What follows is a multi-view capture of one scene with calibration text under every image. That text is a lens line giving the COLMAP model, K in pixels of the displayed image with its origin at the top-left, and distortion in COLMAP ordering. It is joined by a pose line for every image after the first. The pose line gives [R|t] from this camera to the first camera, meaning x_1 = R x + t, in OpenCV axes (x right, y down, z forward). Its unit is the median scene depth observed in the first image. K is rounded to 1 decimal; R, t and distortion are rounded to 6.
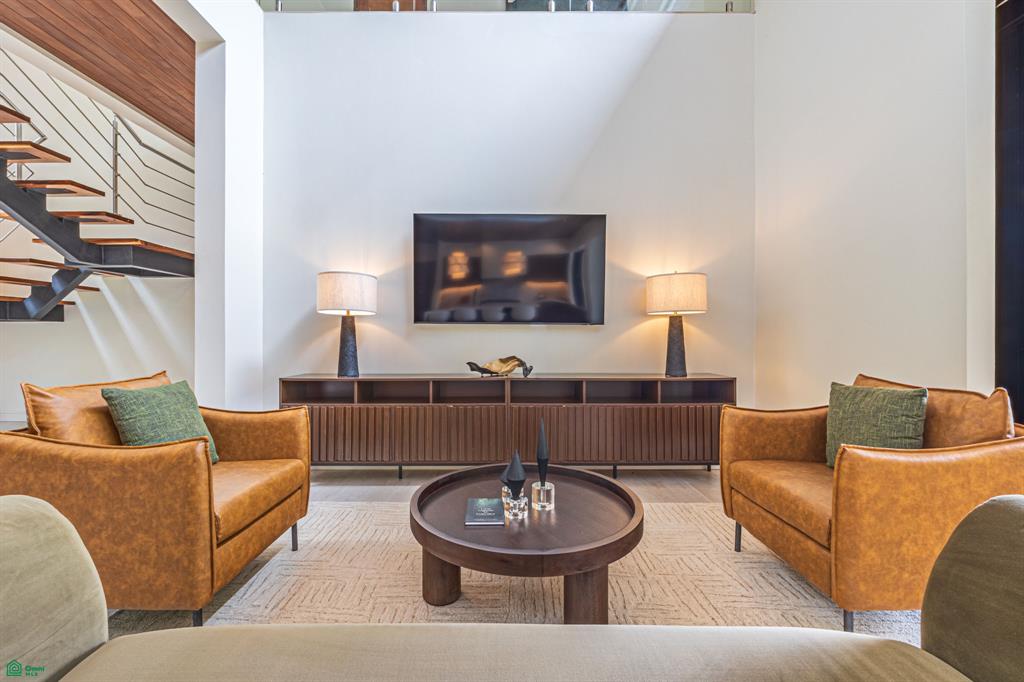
lens RADIAL K [[417.0, 0, 512.0], [0, 417.0, 341.0], [0, 0, 1]] dist [-0.008203, 0.000073]
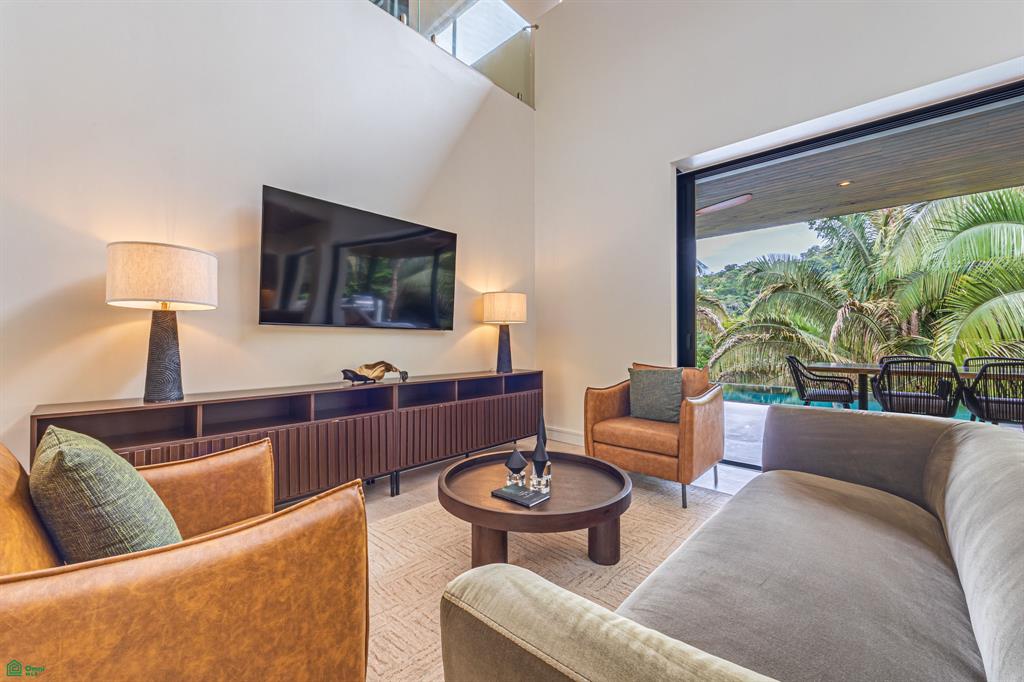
lens RADIAL K [[403.1, 0, 518.9], [0, 403.1, 339.2], [0, 0, 1]] dist [-0.000744, -0.000180]
pose [[0.675172, 0.002893, 0.737655, -0.491092], [0.006222, 0.999934, -0.009617, -0.004200], [-0.737634, 0.011083, 0.675109, 0.139605]]
